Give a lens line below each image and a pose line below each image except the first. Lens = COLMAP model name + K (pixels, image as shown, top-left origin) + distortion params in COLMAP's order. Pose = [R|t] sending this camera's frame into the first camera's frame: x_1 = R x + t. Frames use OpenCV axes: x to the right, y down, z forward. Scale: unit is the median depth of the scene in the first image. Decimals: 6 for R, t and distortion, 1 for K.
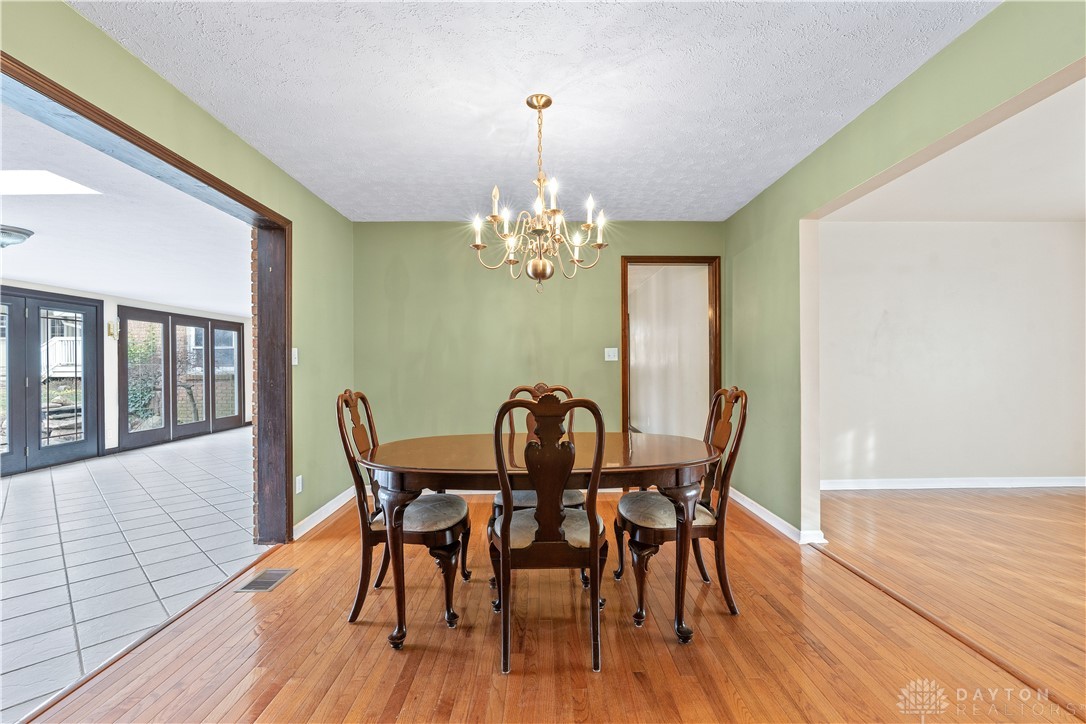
lens RADIAL K [[491.0, 0, 566.0], [0, 491.0, 367.5], [0, 0, 1]] dist [-0.004599, 0.002583]
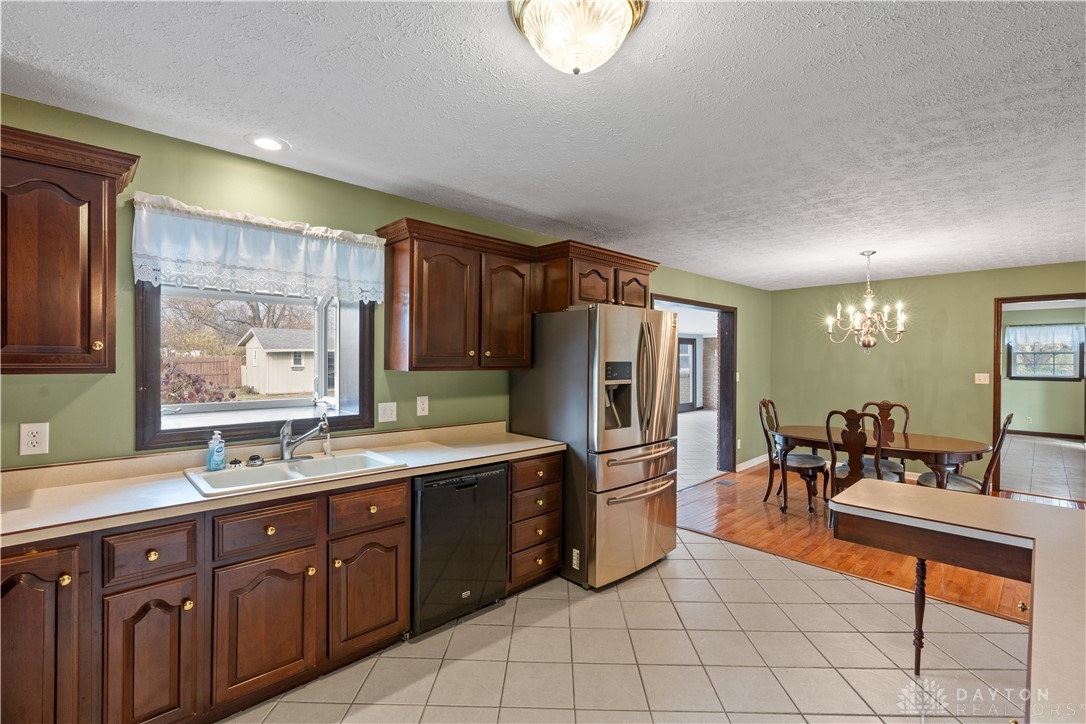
lens RADIAL K [[491.0, 0, 536.8], [0, 491.0, 363.9], [0, 0, 1]] dist [-0.004599, 0.002583]
pose [[0.648849, 0.017080, -0.760726, 0.568008], [-0.009541, 0.999852, 0.014311, -0.134300], [0.760857, -0.002028, 0.648916, -1.211255]]
